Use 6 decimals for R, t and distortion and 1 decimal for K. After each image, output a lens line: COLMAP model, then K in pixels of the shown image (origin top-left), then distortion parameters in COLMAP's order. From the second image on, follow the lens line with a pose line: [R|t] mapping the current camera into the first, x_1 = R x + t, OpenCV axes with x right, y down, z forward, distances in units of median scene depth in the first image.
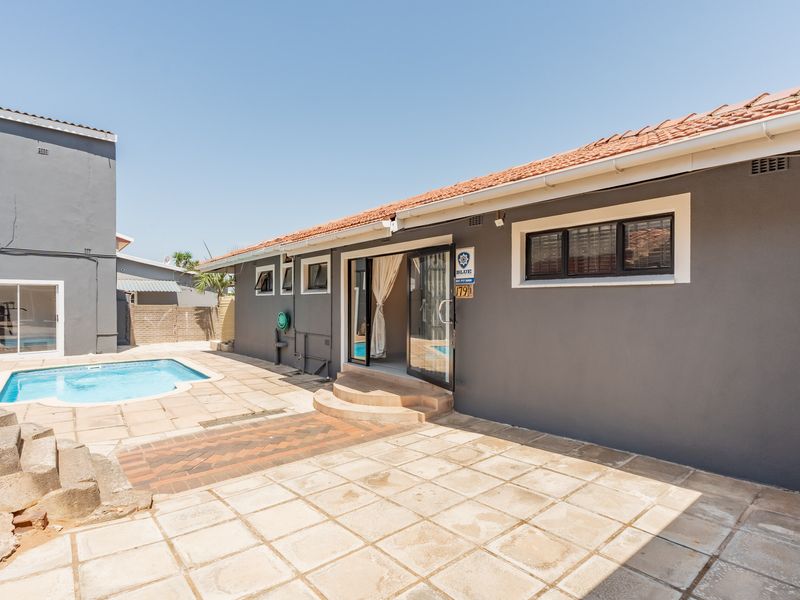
lens RADIAL K [[415.1, 0, 400.3], [0, 415.1, 301.7], [0, 0, 1]] dist [0.007110, 0.001215]
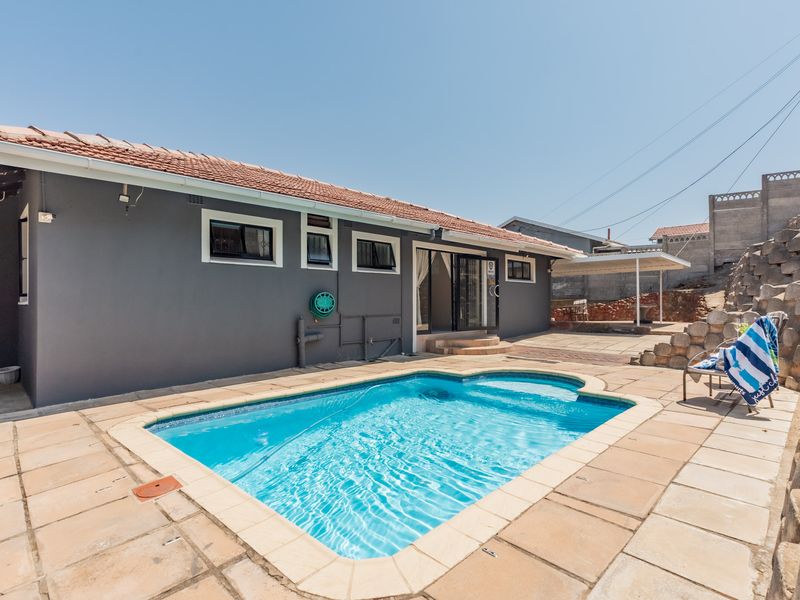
lens RADIAL K [[415.1, 0, 399.4], [0, 415.1, 299.8], [0, 0, 1]] dist [0.007110, 0.001215]
pose [[-0.121439, 0.000354, 0.992599, -1.154209], [-0.000926, 0.999999, -0.000470, 0.043447], [-0.992598, -0.000977, -0.121439, 1.070751]]
